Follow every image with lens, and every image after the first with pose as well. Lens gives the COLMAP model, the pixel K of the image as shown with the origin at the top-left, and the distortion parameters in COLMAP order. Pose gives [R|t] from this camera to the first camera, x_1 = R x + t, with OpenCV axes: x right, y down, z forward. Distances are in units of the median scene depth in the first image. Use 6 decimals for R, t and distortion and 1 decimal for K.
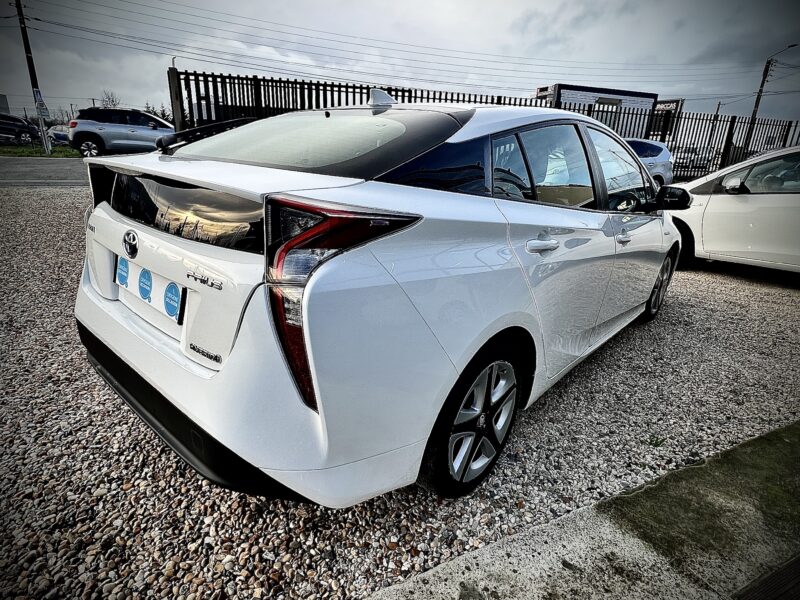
lens RADIAL K [[451.8, 0, 400.0], [0, 451.8, 300.0], [0, 0, 1]] dist [0.005562, 0.001178]
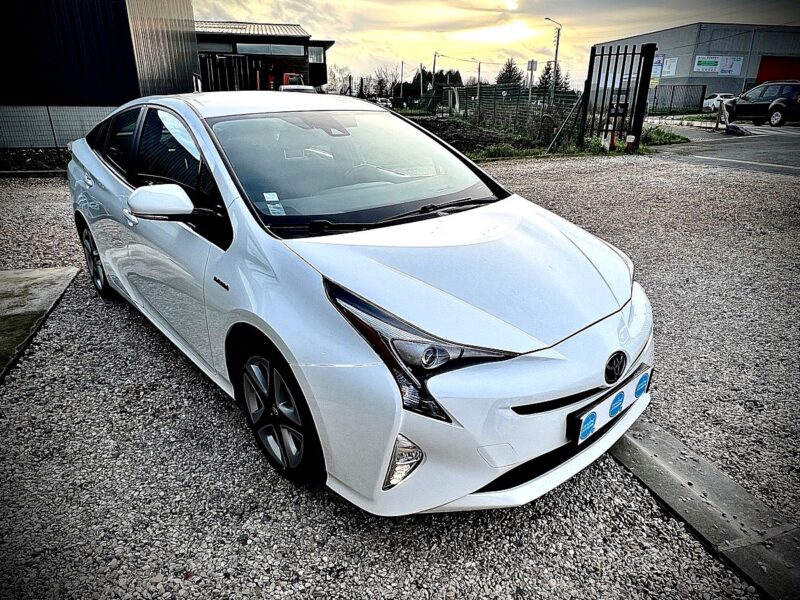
lens RADIAL K [[520.8, 0, 400.0], [0, 520.8, 300.0], [0, 0, 1]] dist [-0.007403, -0.002499]
pose [[-0.118535, 0.315088, -0.941631, 2.304940], [-0.324740, 0.883866, 0.336638, -0.811449], [0.938346, 0.345689, -0.002447, 2.390209]]
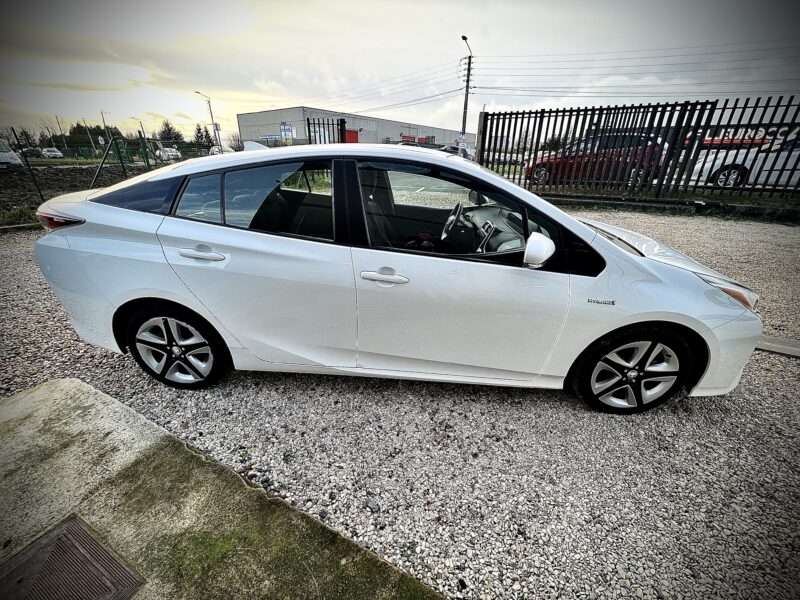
lens RADIAL K [[321.3, 0, 400.0], [0, 321.3, 300.0], [0, 0, 1]] dist [-0.005065, 0.000386]
pose [[0.611749, 0.293162, -0.734724, 1.504904], [-0.241548, 0.953661, 0.179401, -0.319776], [0.753271, 0.067722, 0.654214, 0.853480]]
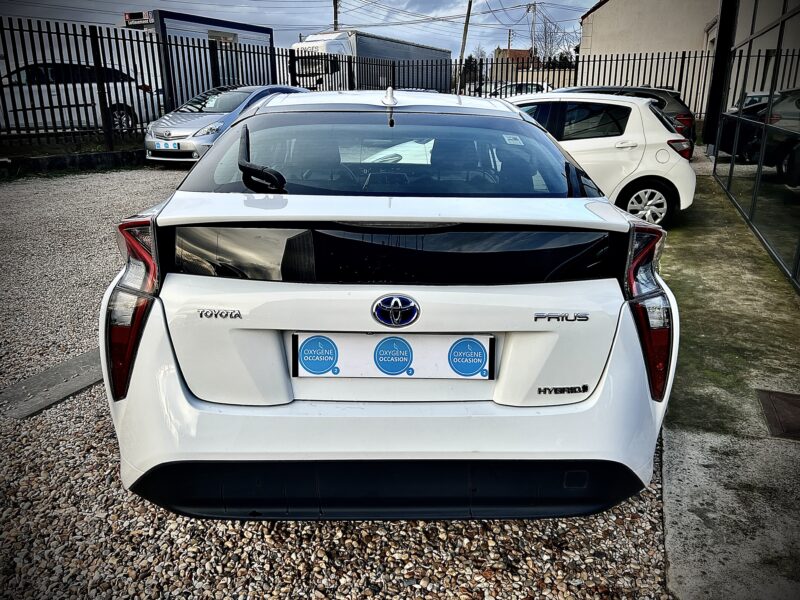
lens RADIAL K [[640.2, 0, 400.0], [0, 640.2, 300.0], [0, 0, 1]] dist [0.032096, -0.004158]
pose [[0.725860, -0.238644, 0.645117, -1.131221], [0.241584, 0.966584, 0.085741, -0.203257], [-0.644022, 0.093614, 0.759258, 0.104420]]
